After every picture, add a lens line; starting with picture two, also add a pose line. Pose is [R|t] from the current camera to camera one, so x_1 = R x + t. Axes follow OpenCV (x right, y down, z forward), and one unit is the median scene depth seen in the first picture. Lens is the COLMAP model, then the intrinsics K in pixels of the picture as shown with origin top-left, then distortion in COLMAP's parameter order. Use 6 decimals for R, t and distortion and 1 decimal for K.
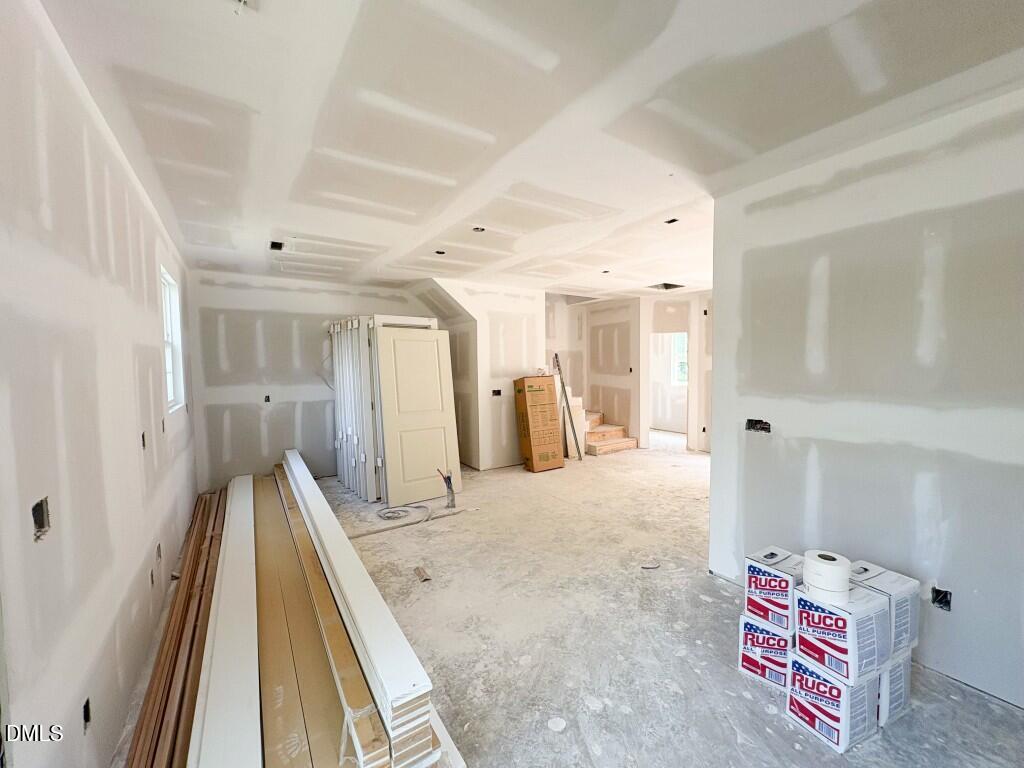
lens RADIAL K [[408.6, 0, 511.7], [0, 408.6, 383.8], [0, 0, 1]] dist [-0.000369, 0.000058]
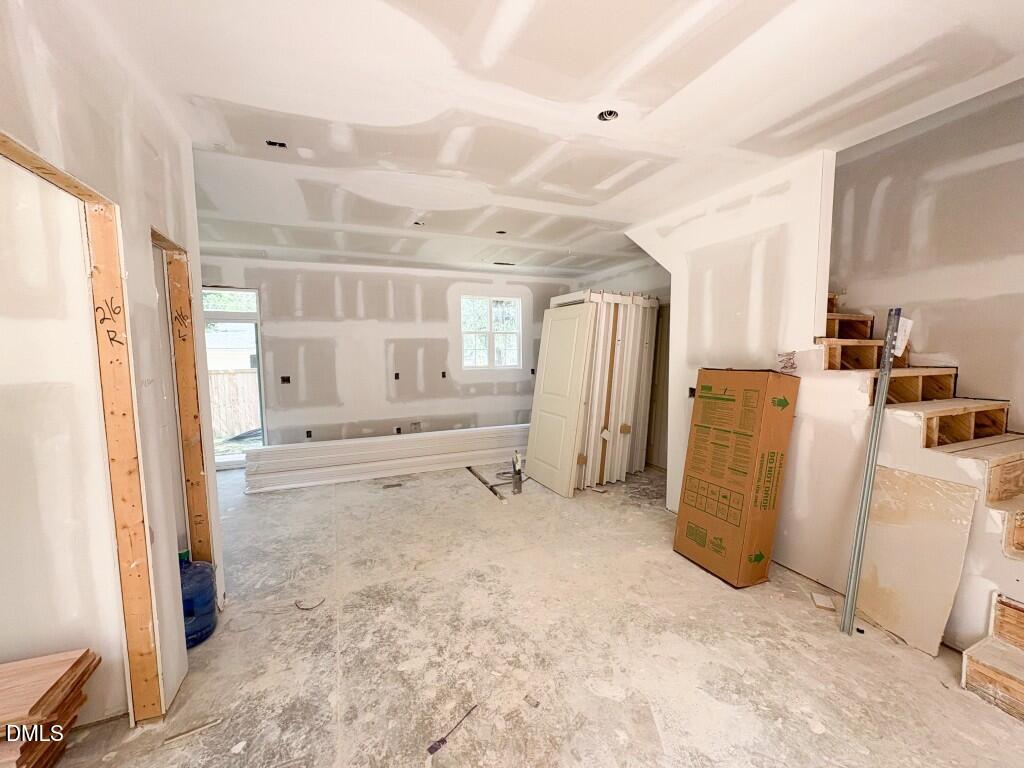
lens RADIAL K [[408.6, 0, 510.9], [0, 408.6, 382.6], [0, 0, 1]] dist [-0.000369, 0.000058]
pose [[-0.194141, 0.091047, -0.976739, 0.983455], [-0.036097, 0.994346, 0.099863, -0.069576], [0.980309, 0.054645, -0.189757, 1.465965]]
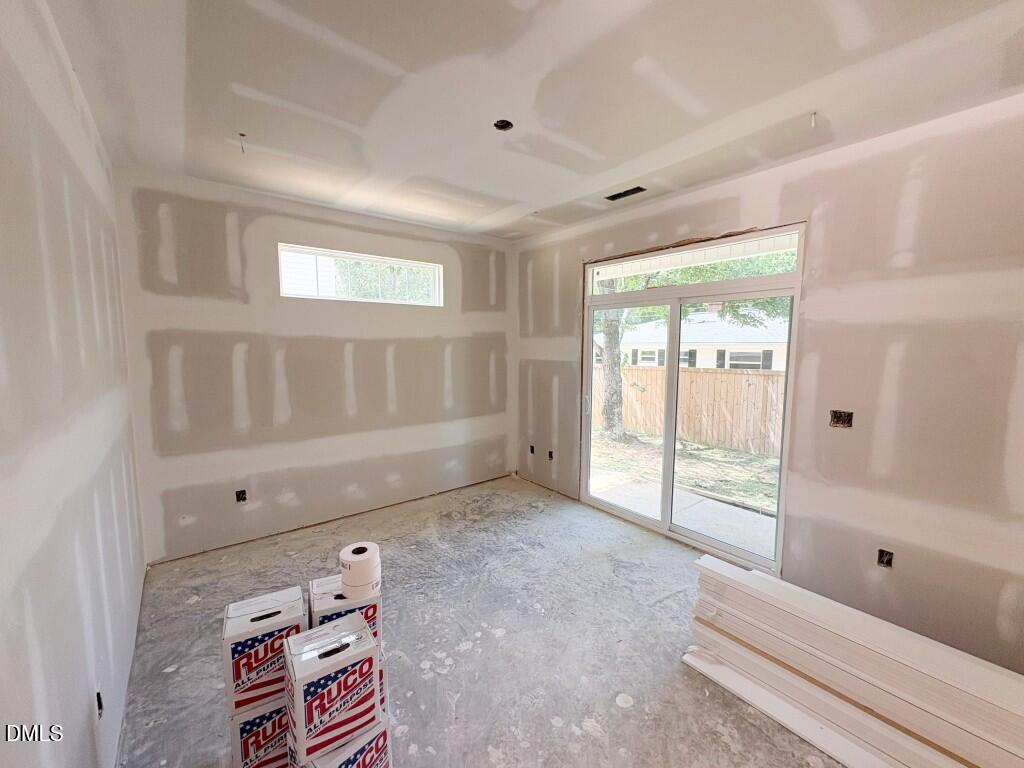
lens RADIAL K [[408.6, 0, 511.8], [0, 408.6, 386.6], [0, 0, 1]] dist [-0.000369, 0.000058]
pose [[-0.995962, 0.018843, -0.087774, 0.237119], [0.005474, 0.988650, 0.150134, -0.053492], [0.089606, 0.149048, -0.984762, 0.945709]]
